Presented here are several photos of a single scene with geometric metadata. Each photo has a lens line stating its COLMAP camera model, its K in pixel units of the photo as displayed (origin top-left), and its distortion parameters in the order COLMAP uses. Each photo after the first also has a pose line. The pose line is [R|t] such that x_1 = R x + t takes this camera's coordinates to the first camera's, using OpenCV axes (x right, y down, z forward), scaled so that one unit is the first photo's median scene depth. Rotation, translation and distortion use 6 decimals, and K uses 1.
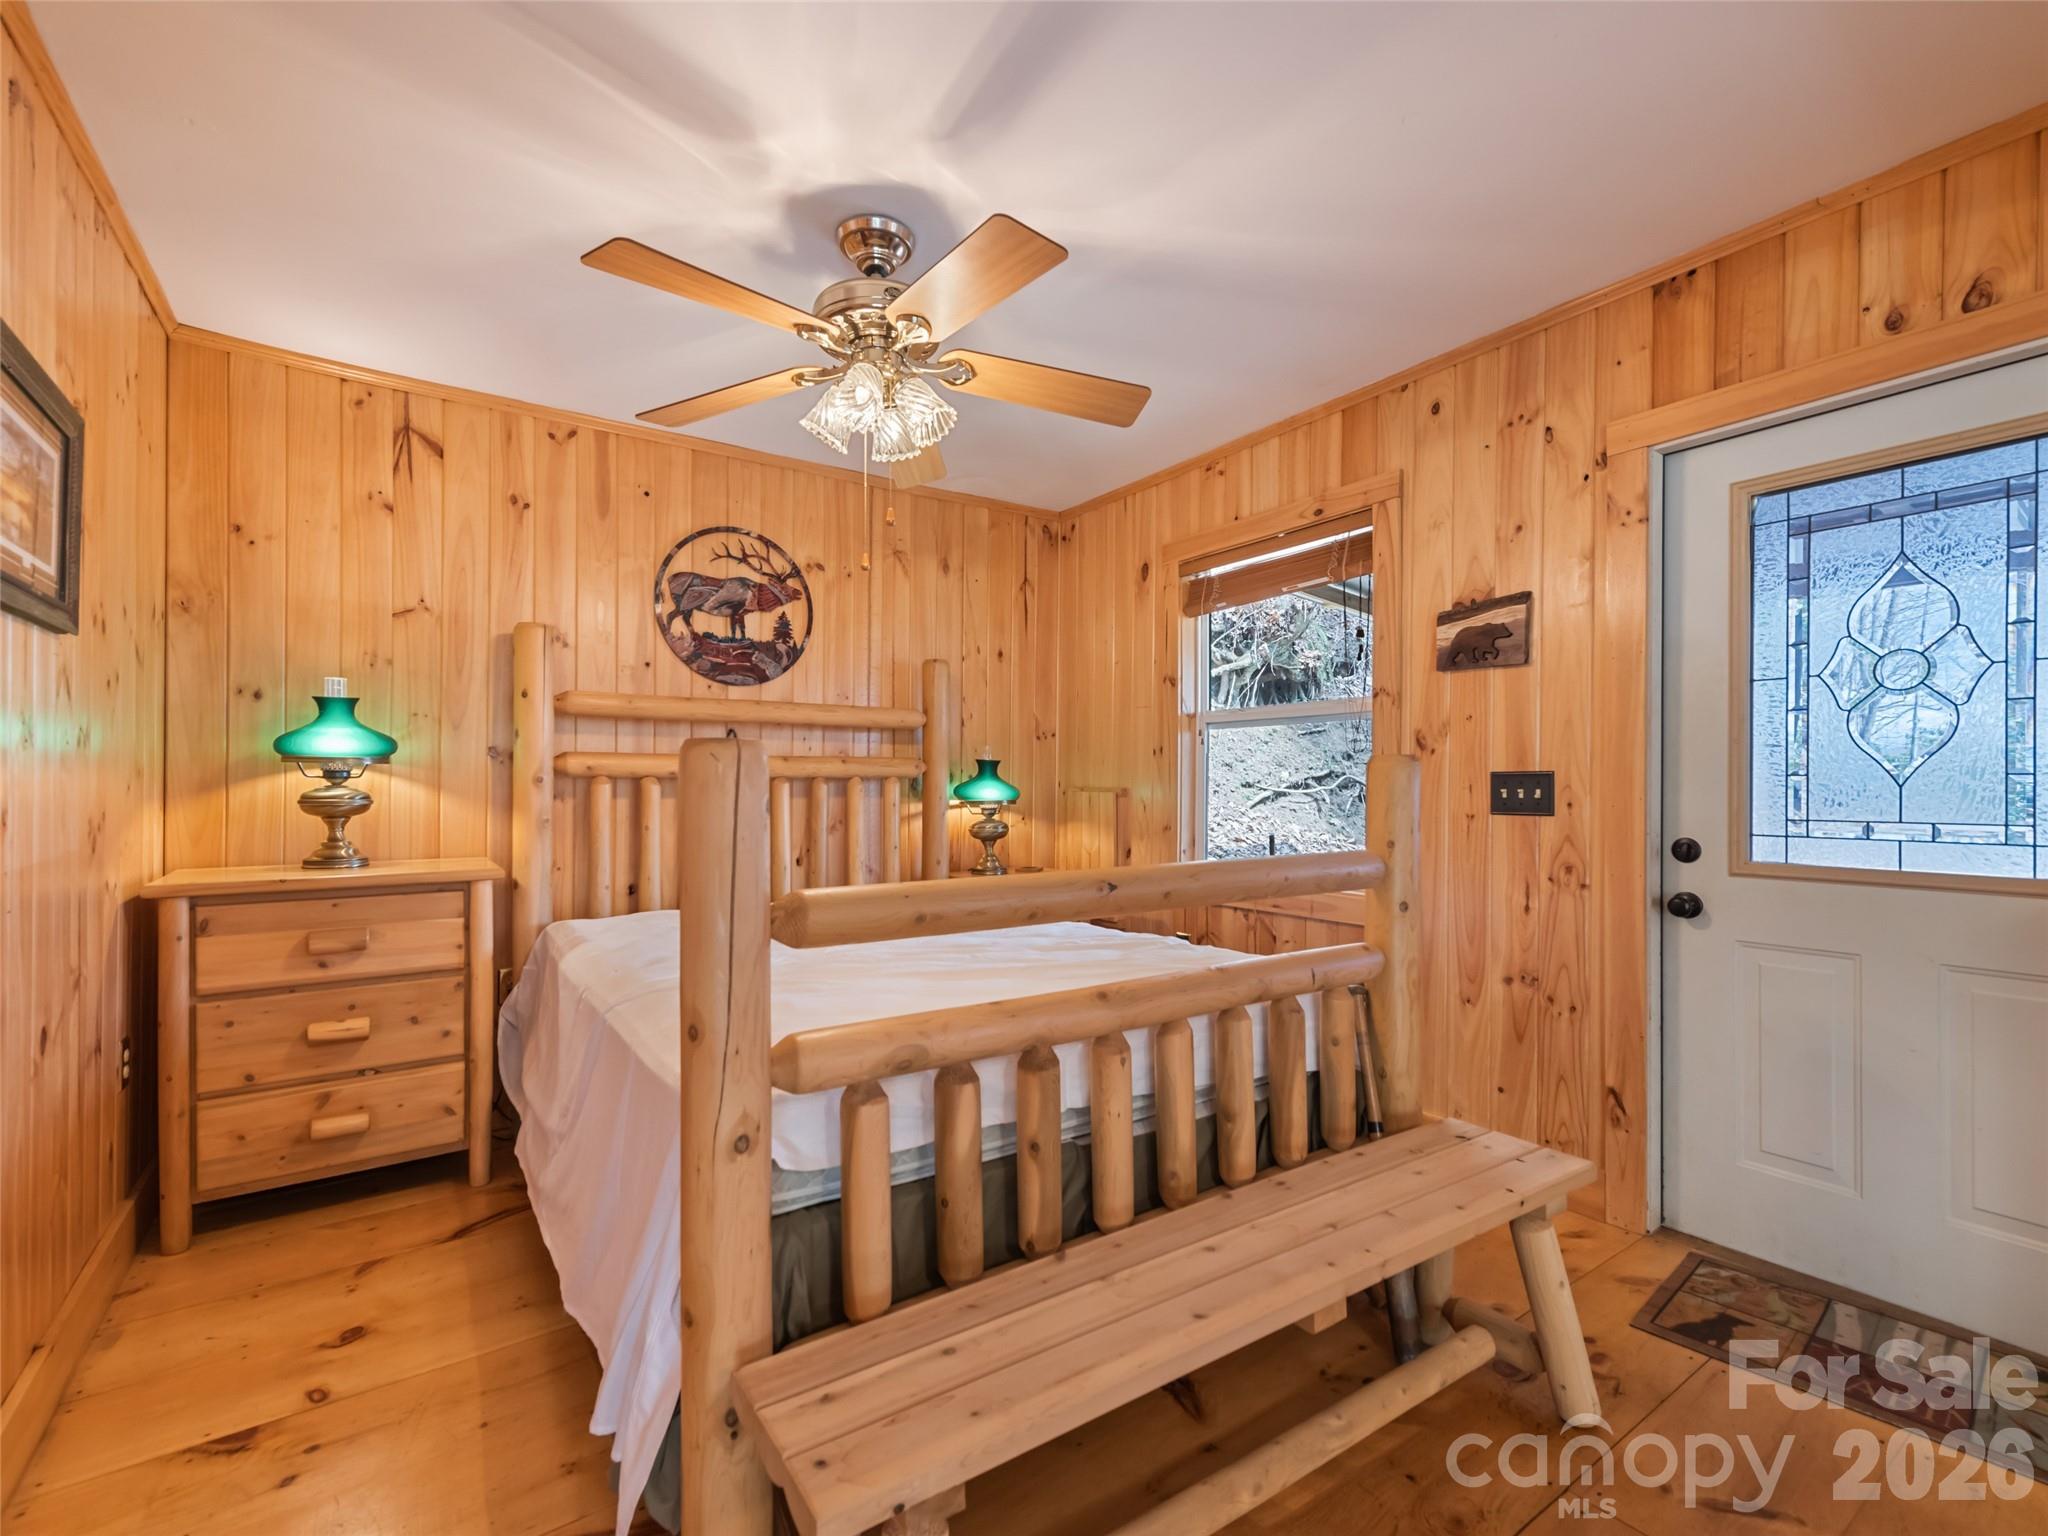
lens RADIAL K [[914.1, 0, 1019.0], [0, 914.1, 792.9], [0, 0, 1]] dist [0.020486, -0.007142]
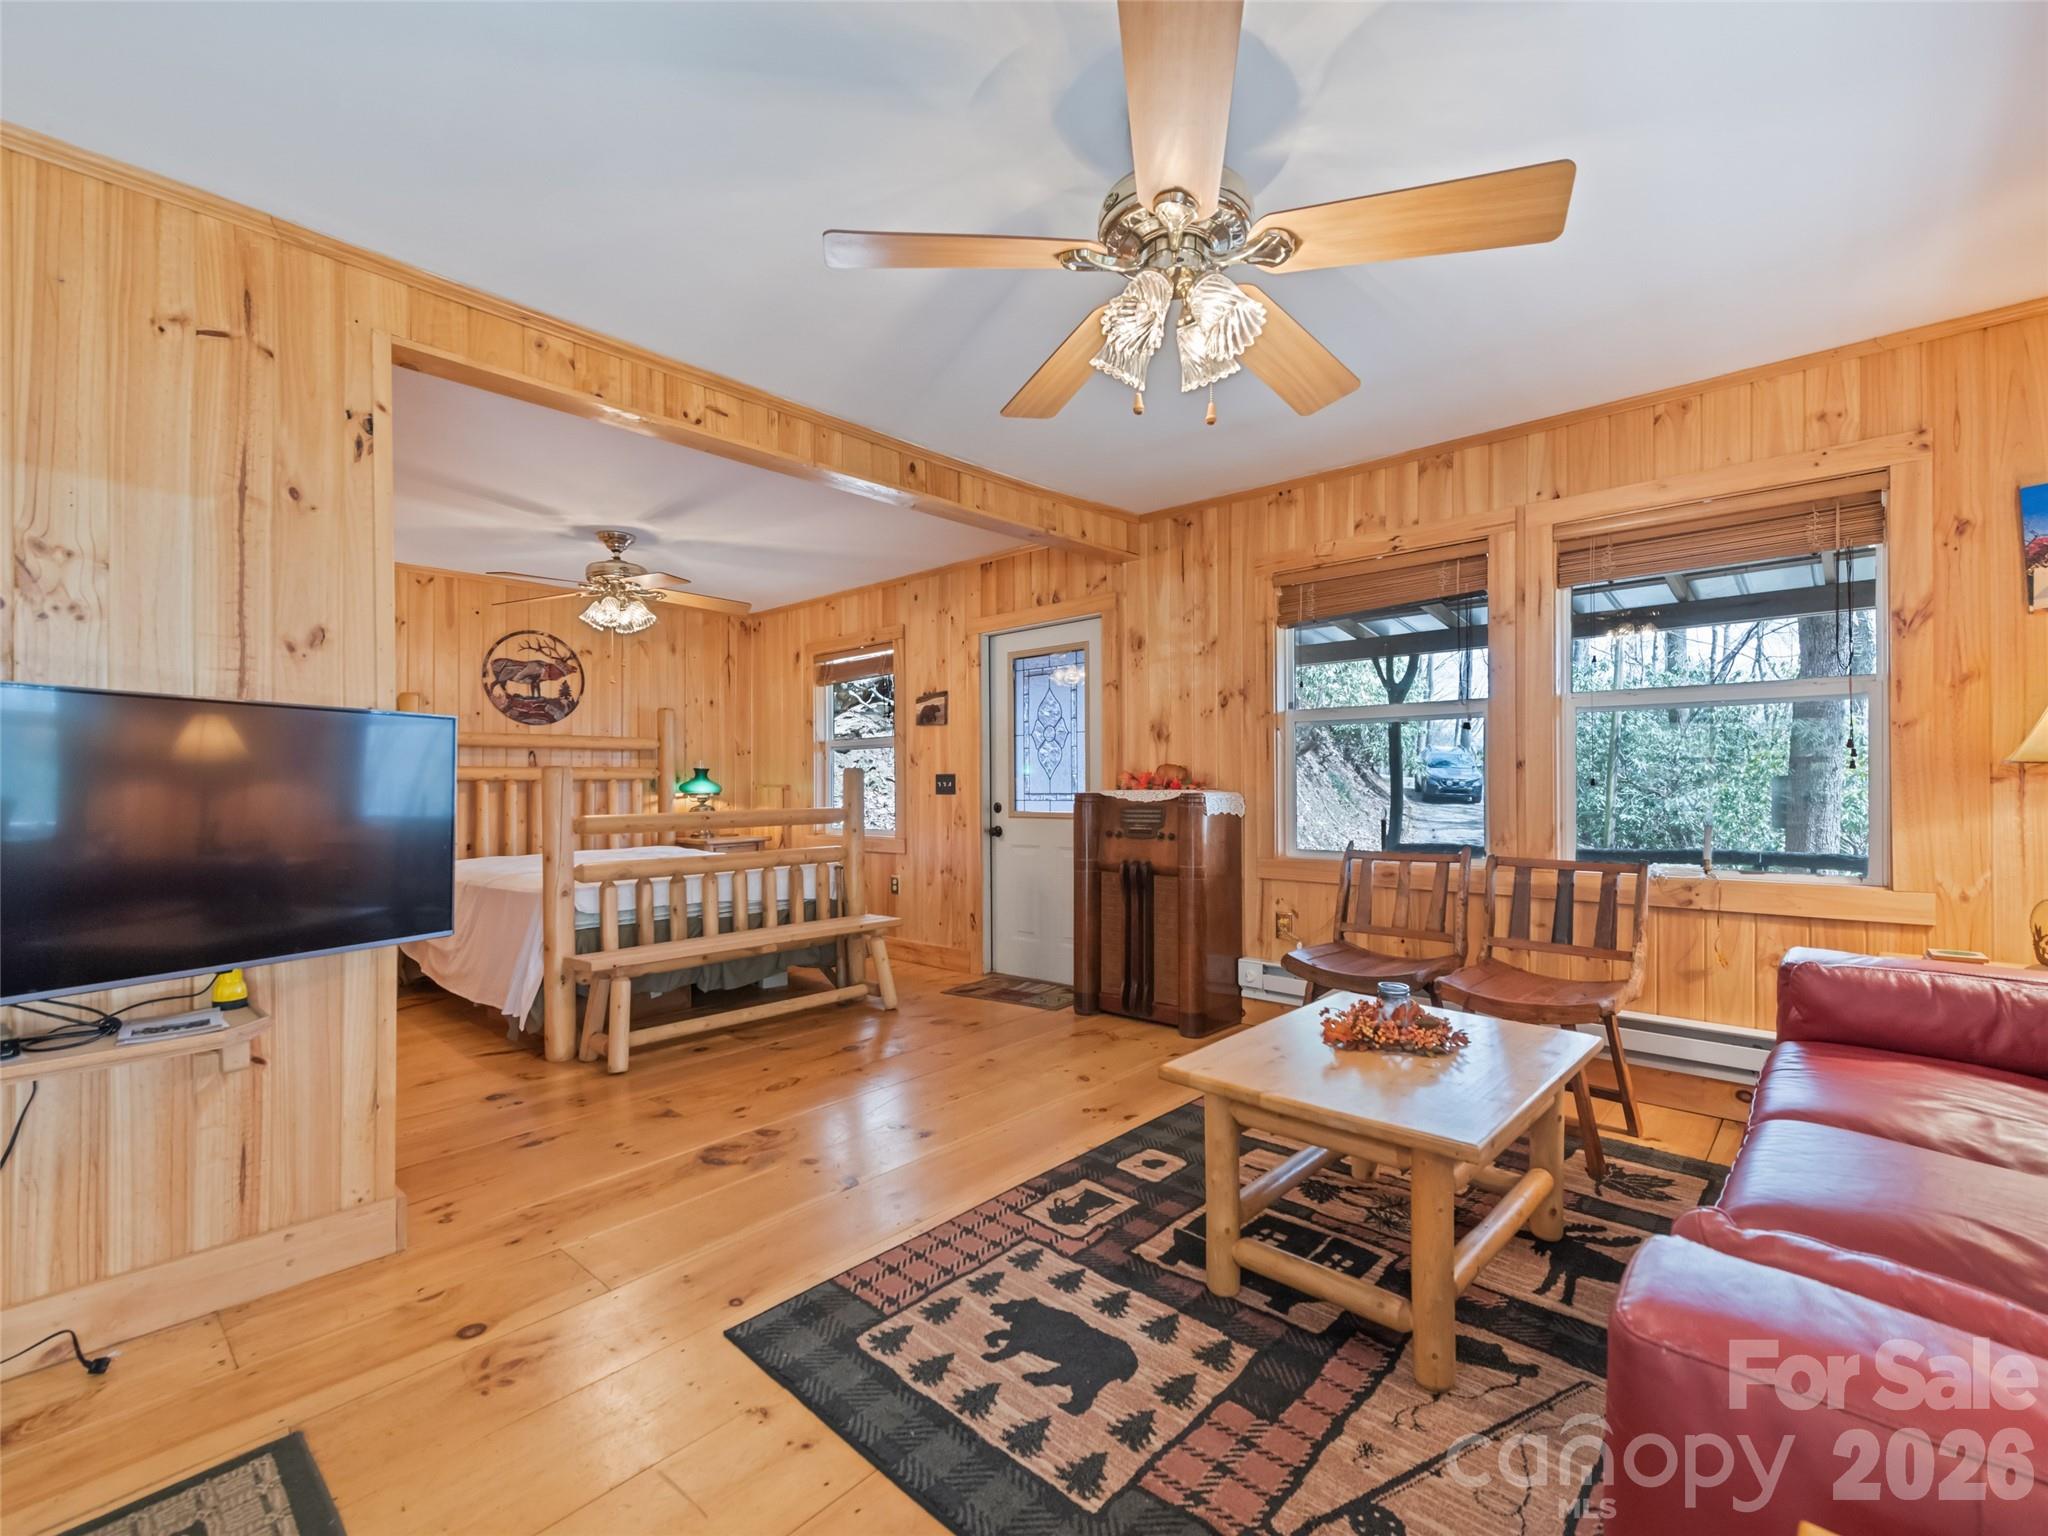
lens RADIAL K [[915.1, 0, 1027.9], [0, 915.1, 783.8], [0, 0, 1]] dist [0.020278, -0.006318]
pose [[0.973164, -0.009088, 0.229934, 0.180860], [0.011911, 0.999870, -0.010888, 0.018761], [-0.229806, 0.013335, 0.973145, -0.845607]]
